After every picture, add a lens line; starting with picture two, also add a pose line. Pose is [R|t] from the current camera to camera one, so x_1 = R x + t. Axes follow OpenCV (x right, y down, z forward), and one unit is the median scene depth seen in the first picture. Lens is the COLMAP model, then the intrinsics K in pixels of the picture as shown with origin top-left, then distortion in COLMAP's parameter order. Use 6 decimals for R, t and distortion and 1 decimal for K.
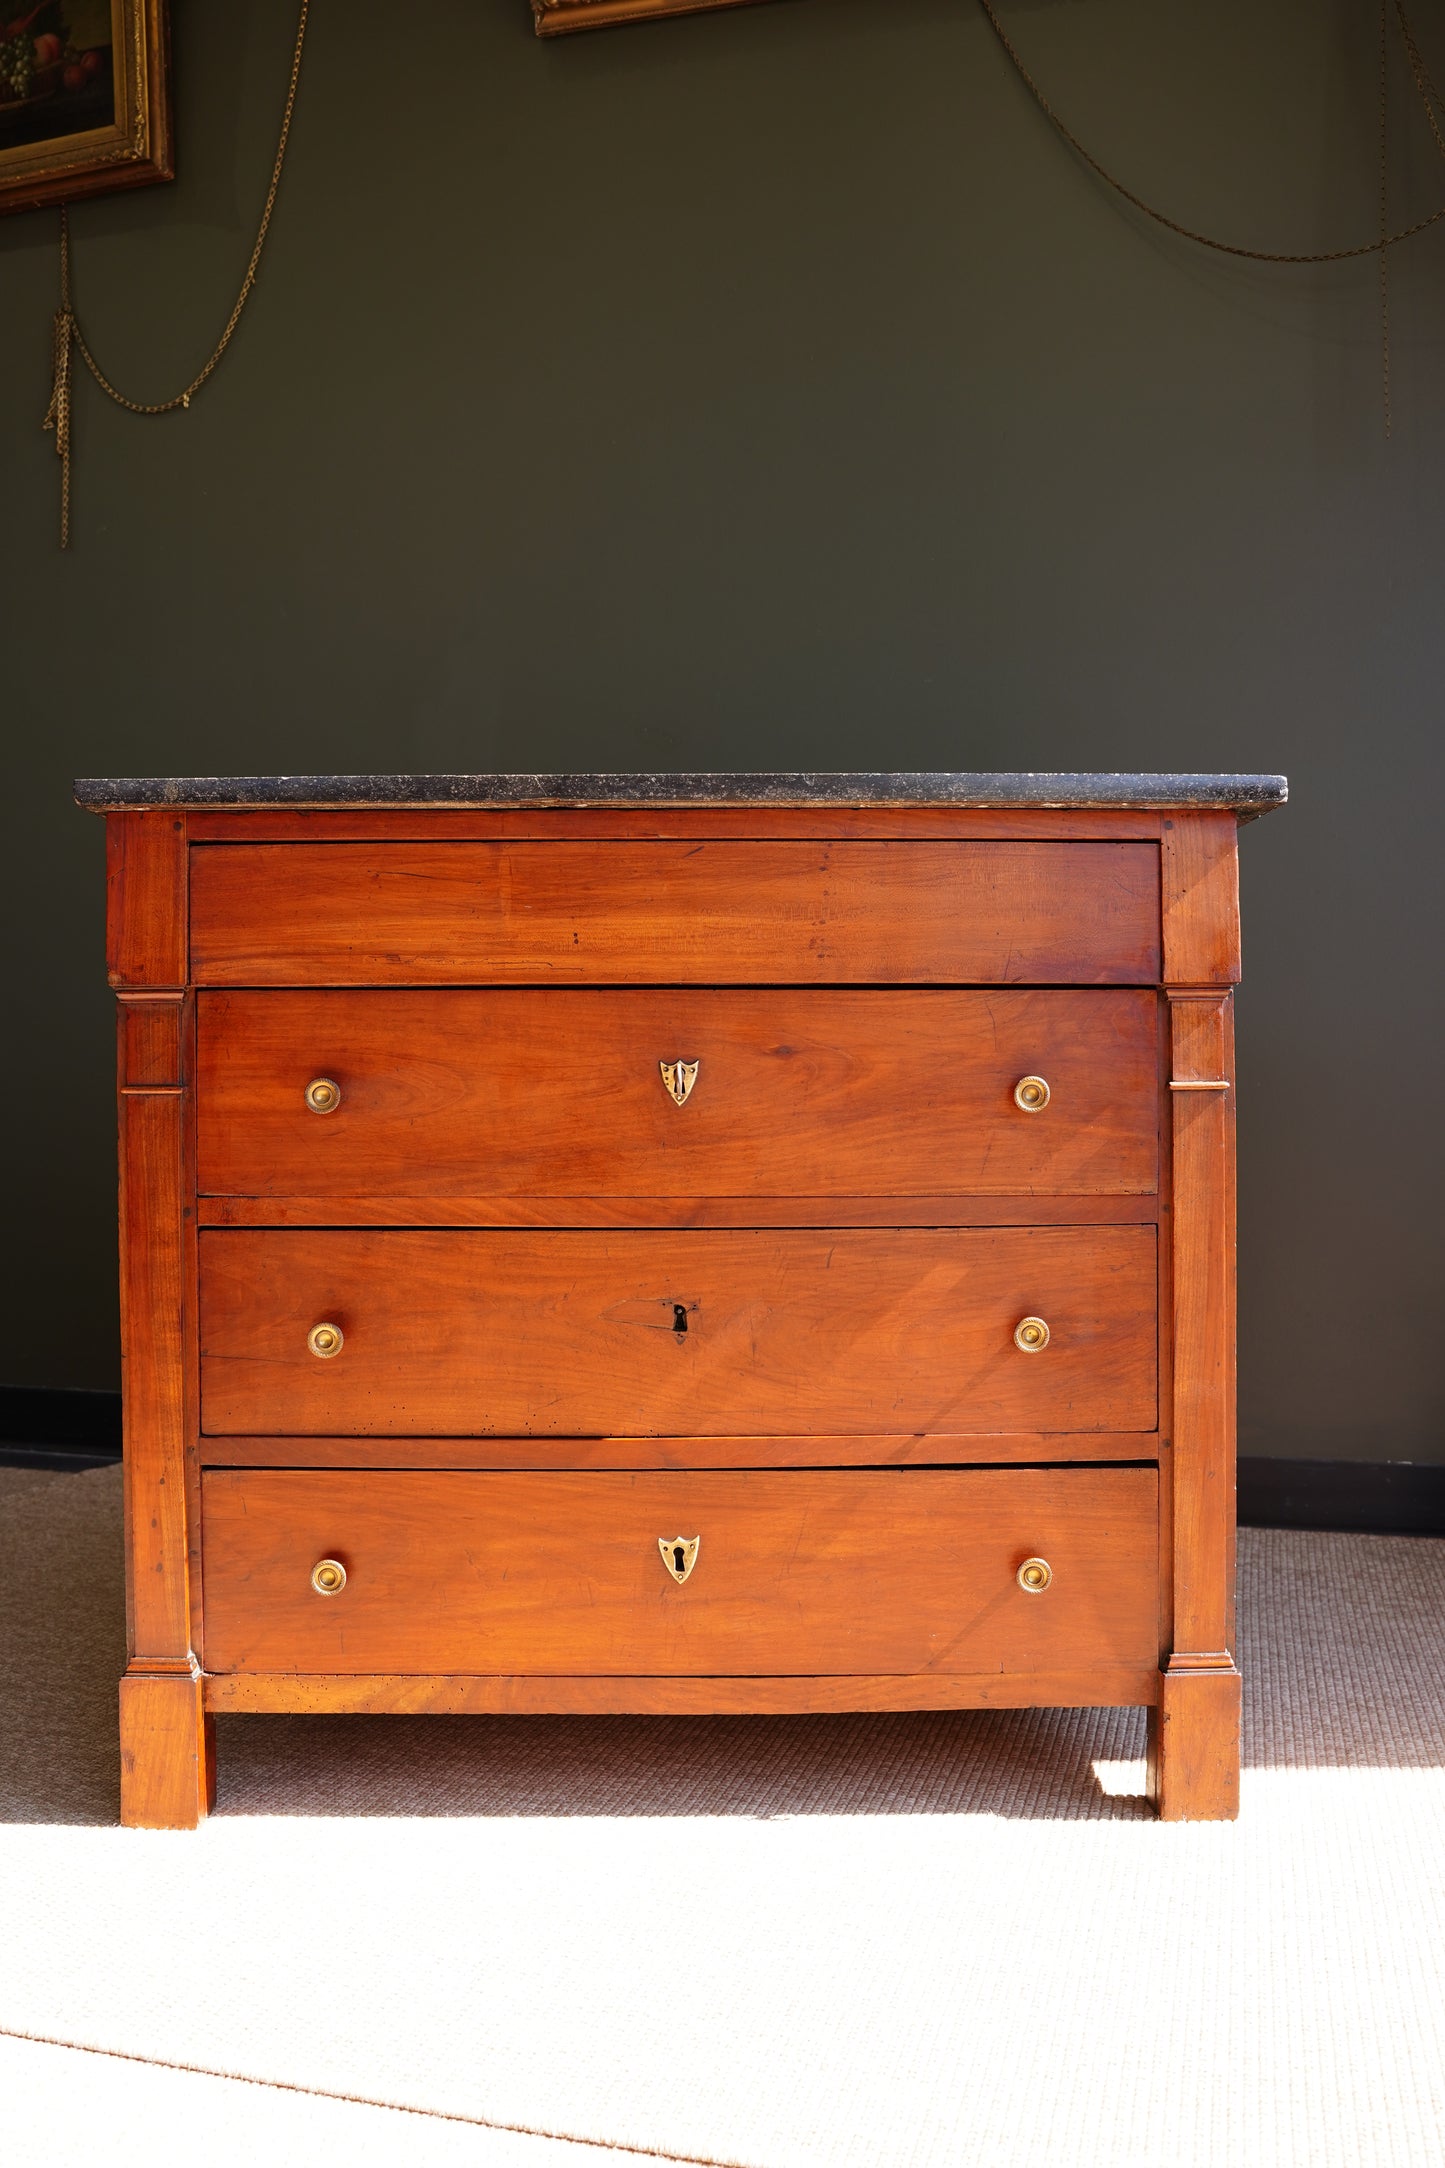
lens RADIAL K [[1729.9, 0, 728.5], [0, 1729.9, 1095.1], [0, 0, 1]] dist [-0.071381, 0.019485]
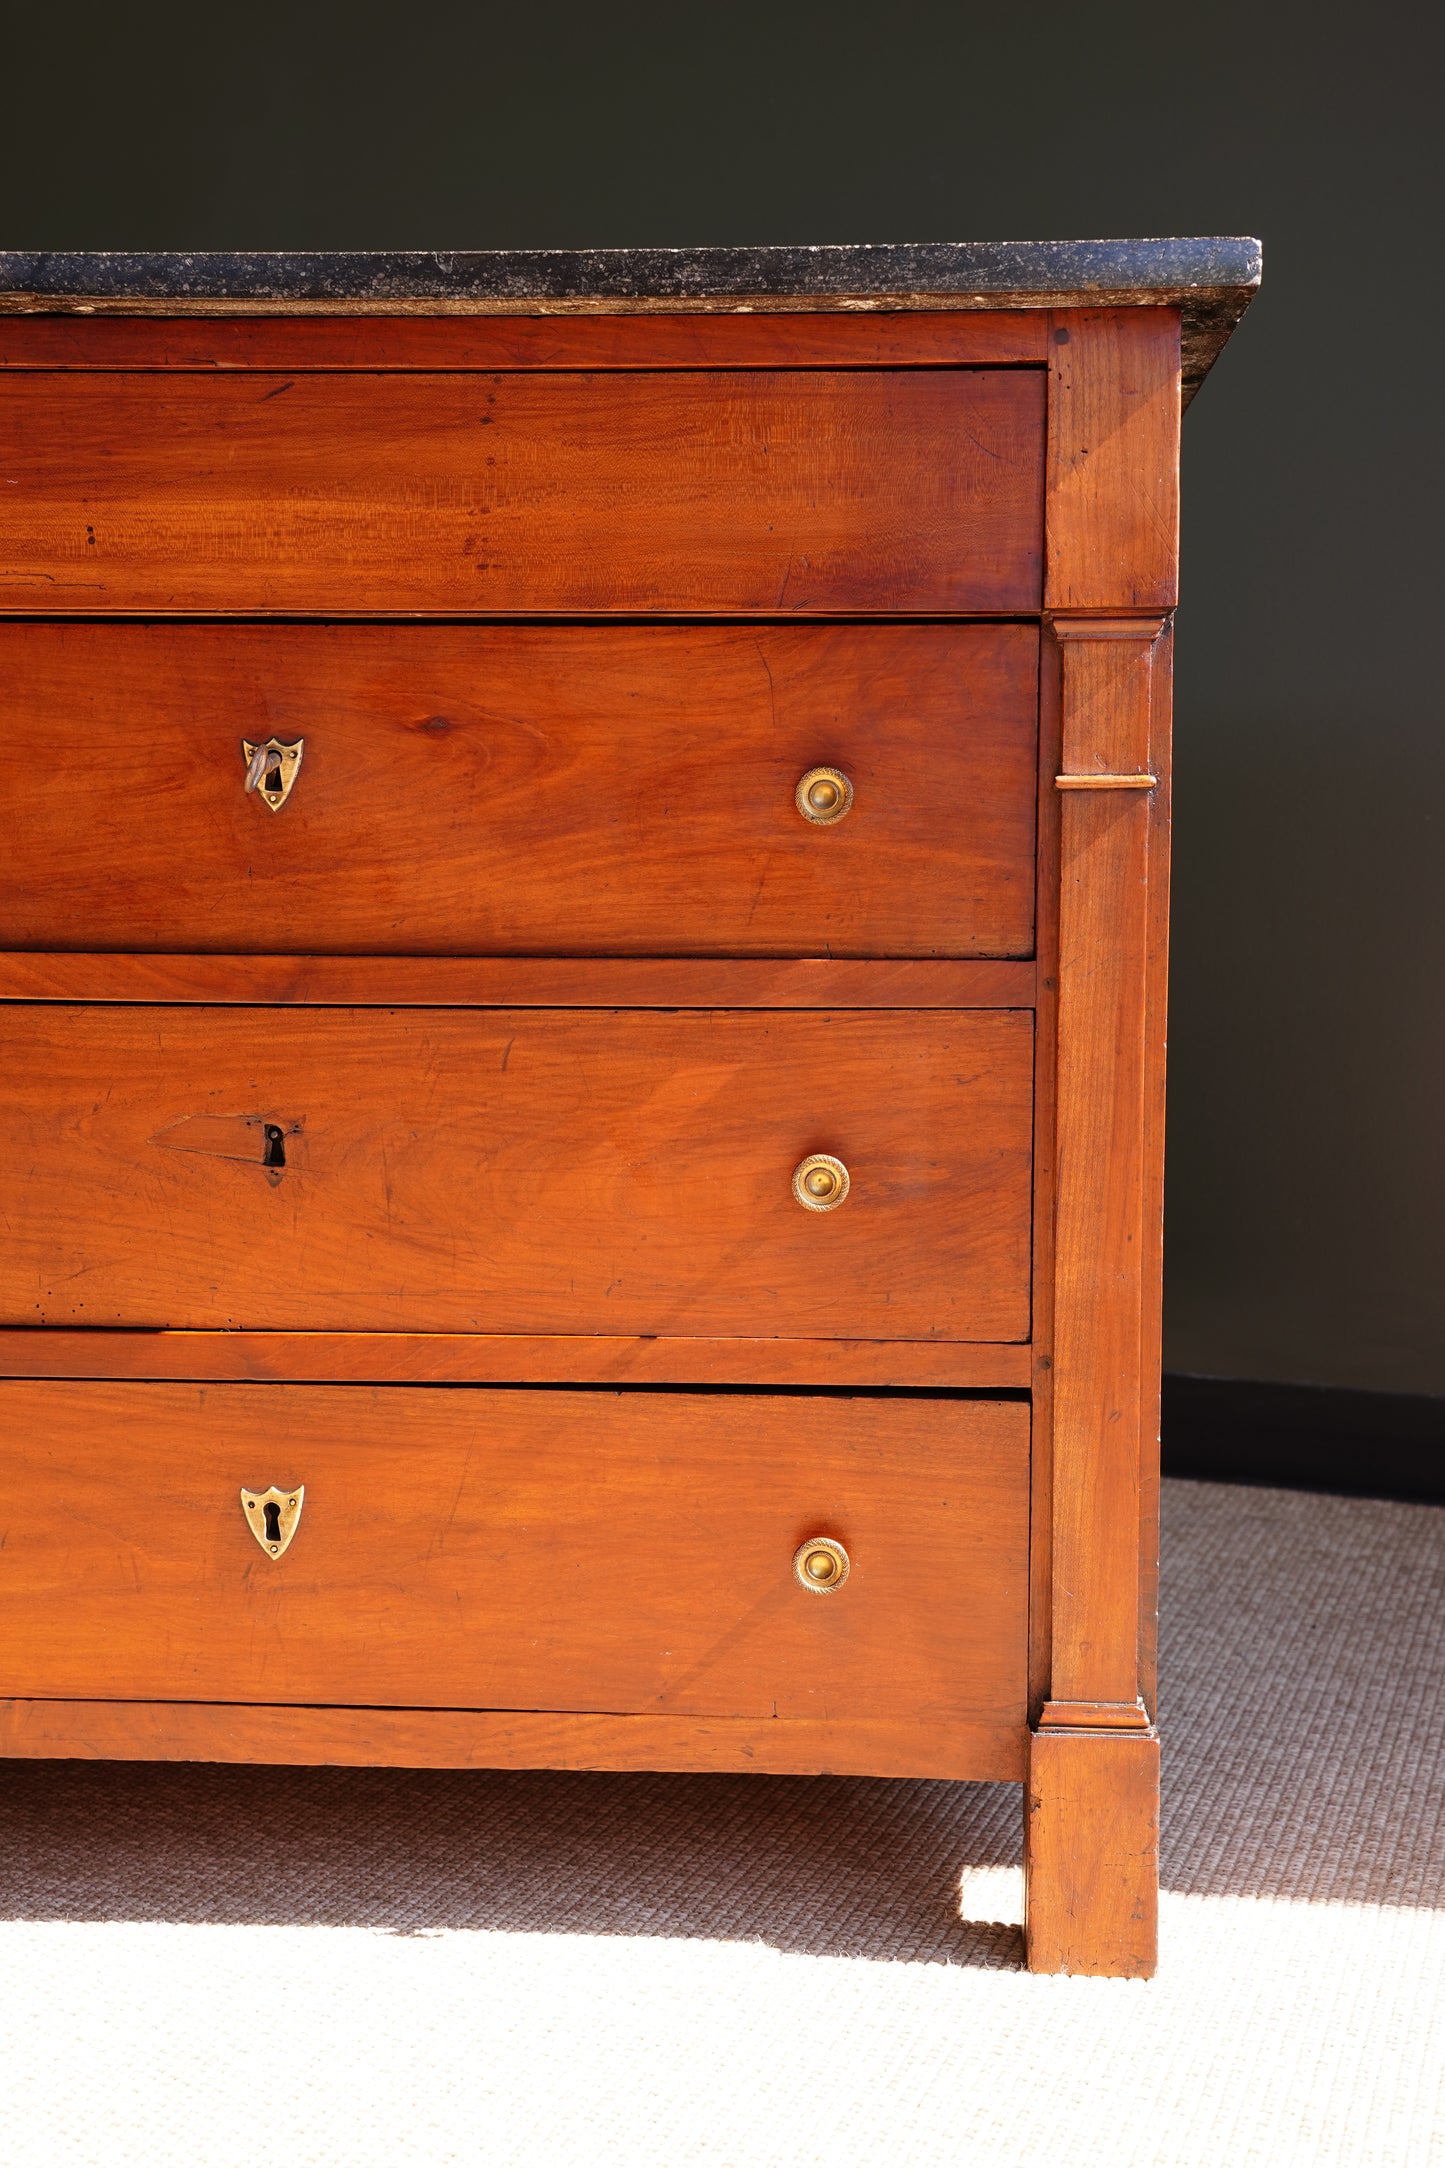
lens RADIAL K [[2347.3, 0, 725.3], [0, 2347.3, 1077.1], [0, 0, 1]] dist [0.103585, 0.000000]
pose [[0.996330, 0.014984, -0.084275, 0.211592], [-0.008047, 0.996595, 0.082063, 0.031163], [0.085218, -0.081084, 0.993058, 0.153315]]
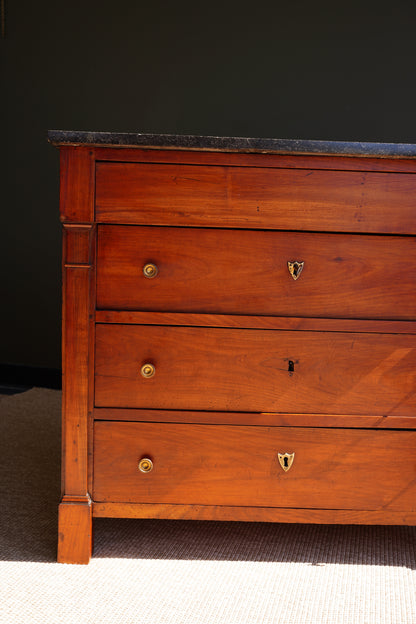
lens RADIAL K [[575.0, 0, 209.3], [0, 575.0, 308.4], [0, 0, 1]] dist [0.005758, 0.000000]
pose [[0.999194, 0.038058, 0.012754, -0.158893], [-0.039085, 0.994857, 0.093443, -0.025264], [-0.009132, -0.093866, 0.995543, 0.191854]]
